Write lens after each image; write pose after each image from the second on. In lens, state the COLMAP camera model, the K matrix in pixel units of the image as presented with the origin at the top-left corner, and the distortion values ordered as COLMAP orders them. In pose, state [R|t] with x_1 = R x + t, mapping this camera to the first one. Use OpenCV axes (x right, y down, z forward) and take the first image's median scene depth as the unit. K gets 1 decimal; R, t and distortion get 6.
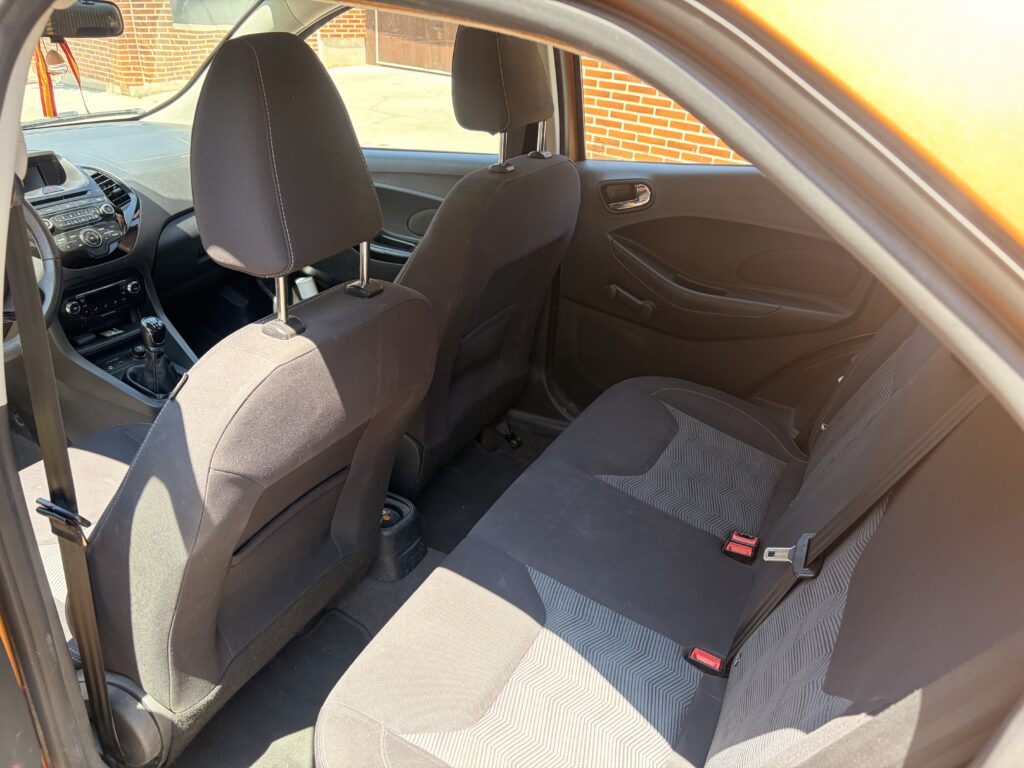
lens RADIAL K [[777.5, 0, 507.5], [0, 777.5, 391.0], [0, 0, 1]] dist [0.040586, -0.056423]
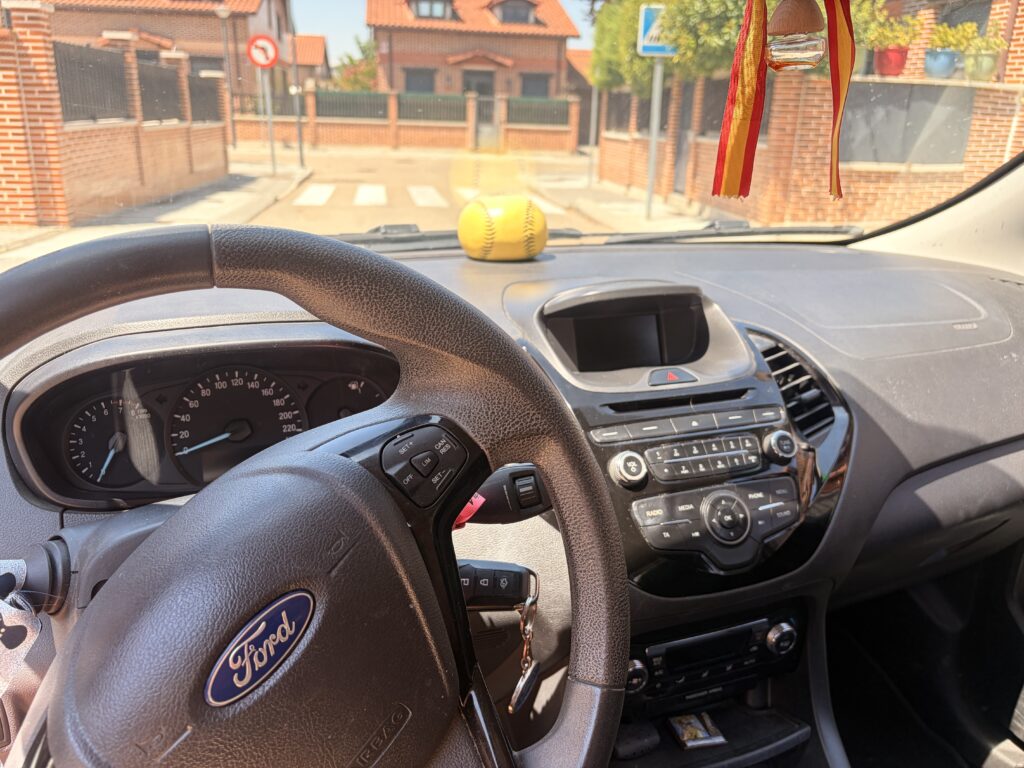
lens RADIAL K [[777.5, 0, 507.5], [0, 777.5, 391.0], [0, 0, 1]] dist [0.040586, -0.056423]
pose [[0.742813, 0.196274, -0.640083, -0.334995], [-0.302227, 0.951409, -0.058995, -0.174958], [0.597401, 0.237273, 0.766037, 0.558087]]
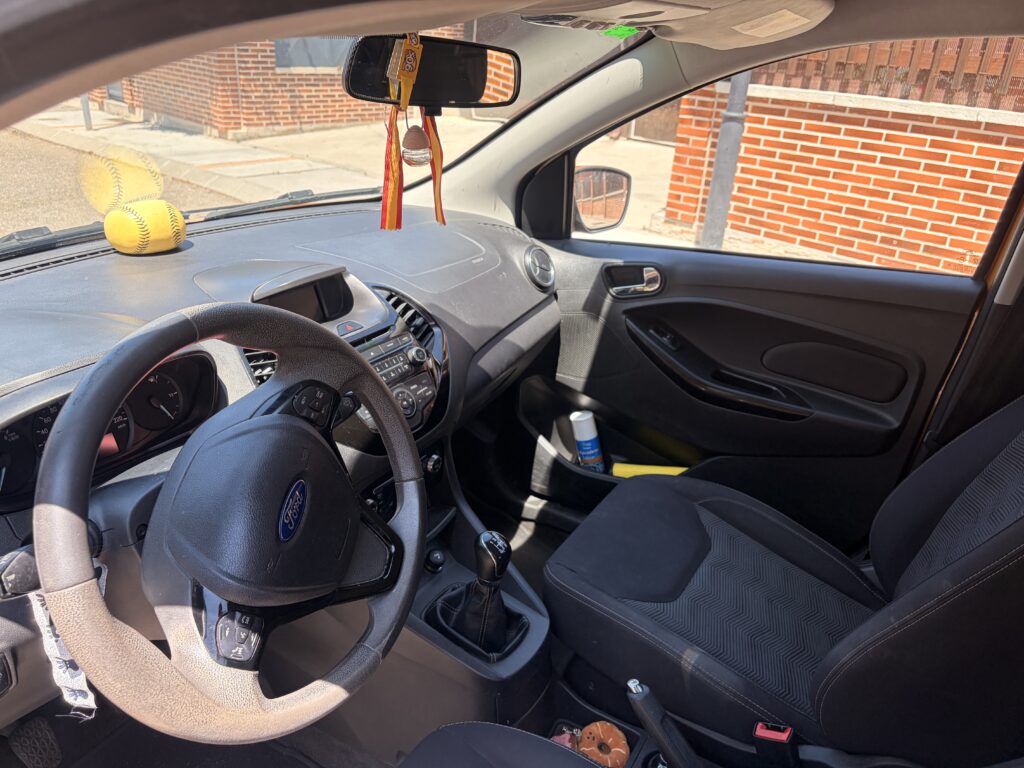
lens RADIAL K [[777.5, 0, 507.5], [0, 777.5, 391.0], [0, 0, 1]] dist [0.040586, -0.056423]
pose [[0.997714, 0.039513, -0.054830, -0.360270], [-0.042255, 0.997866, -0.049770, -0.155166], [0.052747, 0.051973, 0.997255, 0.313025]]
